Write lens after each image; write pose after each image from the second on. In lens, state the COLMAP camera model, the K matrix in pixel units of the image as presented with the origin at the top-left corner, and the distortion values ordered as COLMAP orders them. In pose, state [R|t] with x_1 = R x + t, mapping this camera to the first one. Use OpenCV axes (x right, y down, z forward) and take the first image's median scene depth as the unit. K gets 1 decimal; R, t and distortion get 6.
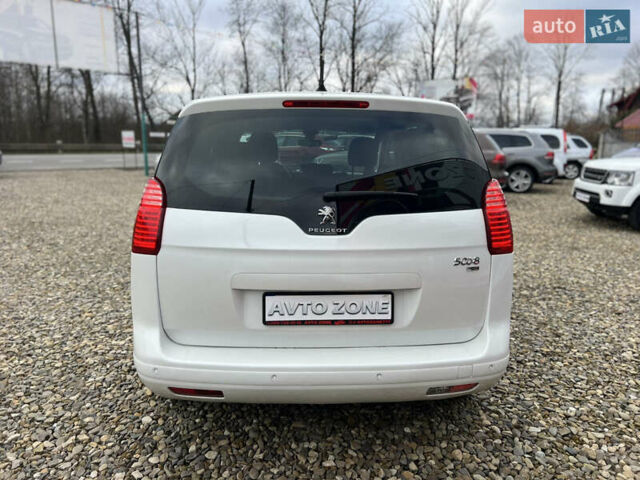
lens RADIAL K [[481.0, 0, 320.0], [0, 481.0, 240.0], [0, 0, 1]] dist [0.091583, -0.074282]
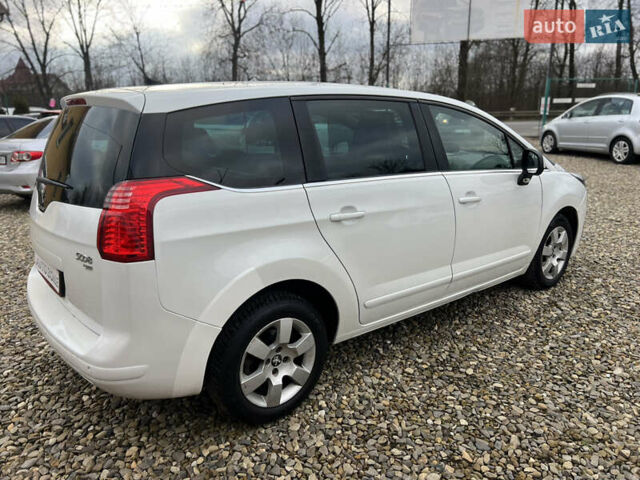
lens RADIAL K [[487.0, 0, 320.0], [0, 487.0, 240.0], [0, 0, 1]] dist [0.054613, -0.058043]
pose [[0.594810, 0.191142, -0.780811, 1.371238], [-0.137370, 0.981201, 0.135551, -0.196867], [0.792042, 0.026633, 0.609885, 0.764503]]
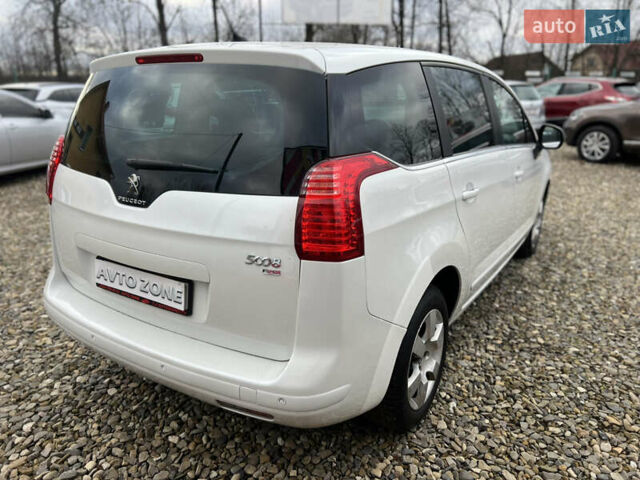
lens RADIAL K [[487.0, 0, 320.0], [0, 487.0, 240.0], [0, 0, 1]] dist [0.054613, -0.058043]
pose [[0.820025, 0.161398, -0.549099, 0.798437], [-0.108882, 0.985886, 0.127179, -0.099423], [0.561875, -0.044503, 0.826024, 0.405226]]
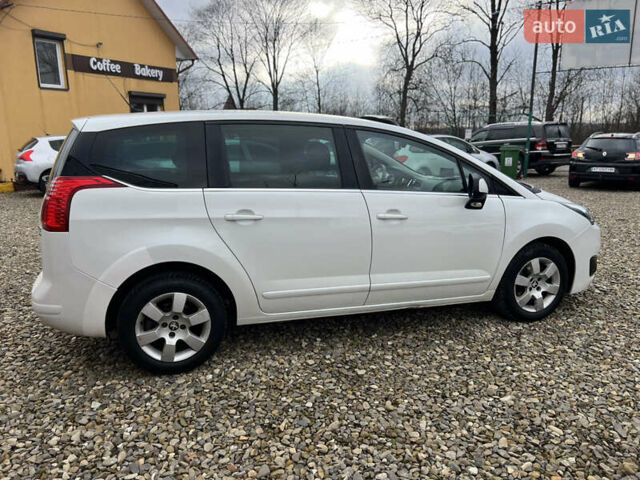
lens RADIAL K [[487.0, 0, 320.0], [0, 487.0, 240.0], [0, 0, 1]] dist [0.054613, -0.058043]
pose [[0.272408, 0.183178, -0.944584, 1.942945], [-0.184407, 0.973452, 0.135595, -0.280065], [0.944345, 0.137251, 0.298955, 1.357574]]
